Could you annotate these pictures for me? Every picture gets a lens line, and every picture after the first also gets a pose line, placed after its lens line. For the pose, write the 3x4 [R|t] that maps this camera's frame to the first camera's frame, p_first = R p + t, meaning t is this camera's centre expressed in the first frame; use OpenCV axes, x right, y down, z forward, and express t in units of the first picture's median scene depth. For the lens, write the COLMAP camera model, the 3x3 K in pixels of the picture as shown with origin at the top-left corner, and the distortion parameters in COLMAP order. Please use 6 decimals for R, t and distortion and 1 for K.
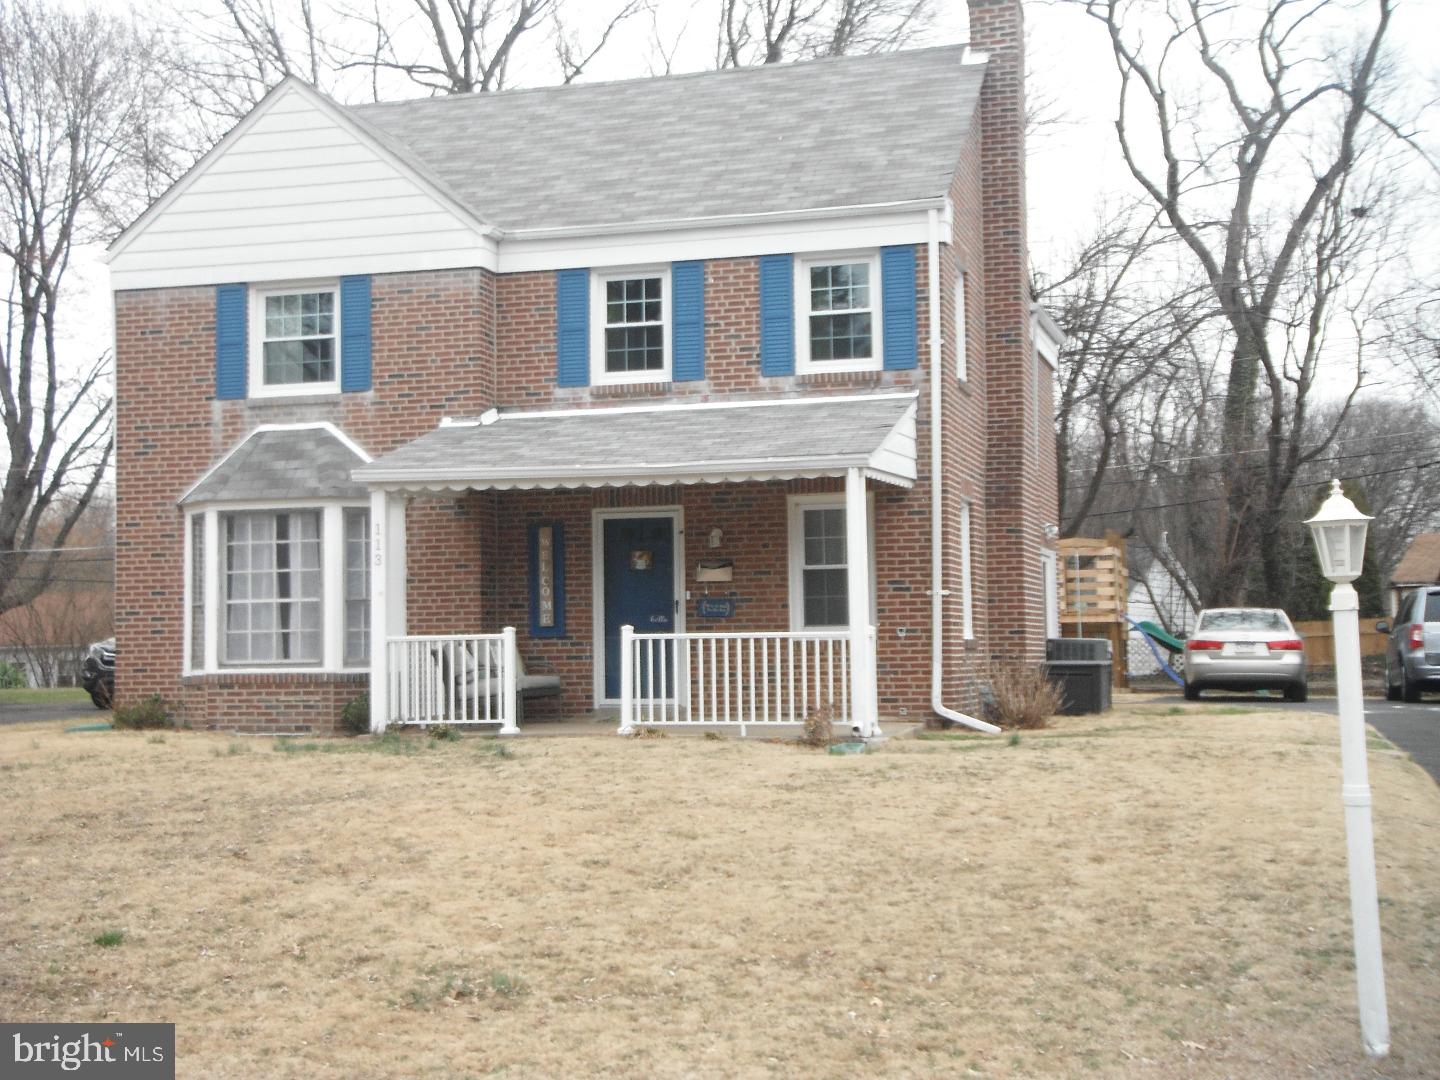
lens RADIAL K [[1973.0, 0, 715.6], [0, 1973.0, 531.2], [0, 0, 1]] dist [0.036535, 0.000000]
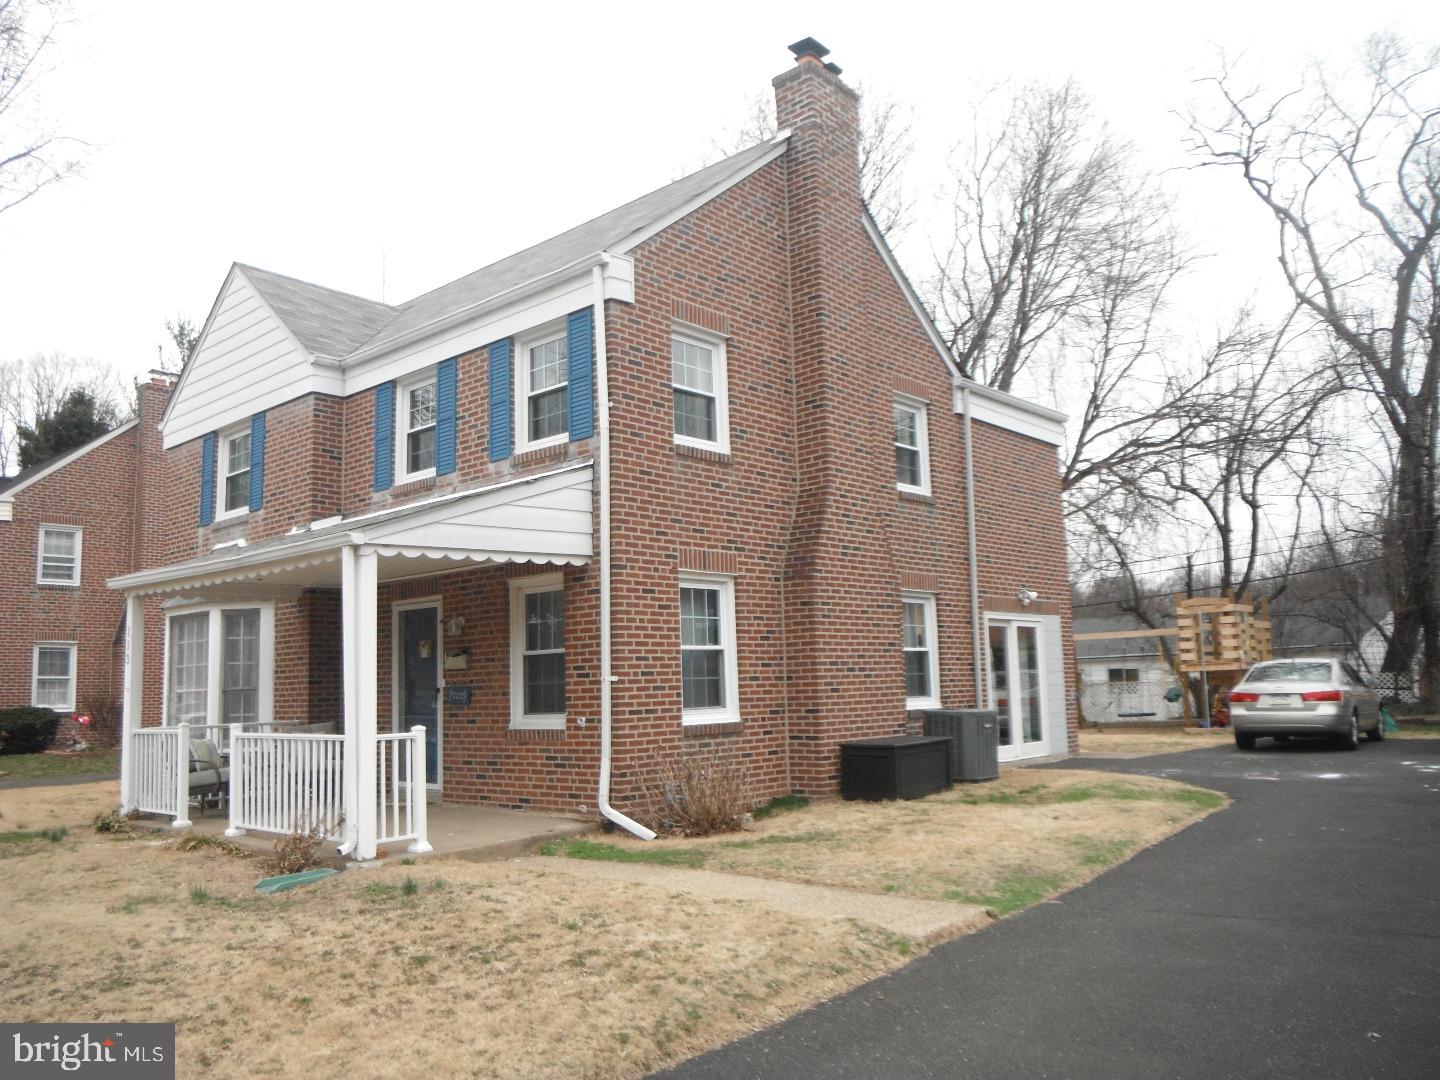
lens RADIAL K [[1150.9, 0, 727.4], [0, 1150.9, 552.5], [0, 0, 1]] dist [-0.069446, 0.000974]
pose [[0.915587, -0.063275, -0.397111, 0.353307], [0.044131, 0.997388, -0.057174, 0.005506], [0.399691, 0.034823, 0.915988, 0.505295]]
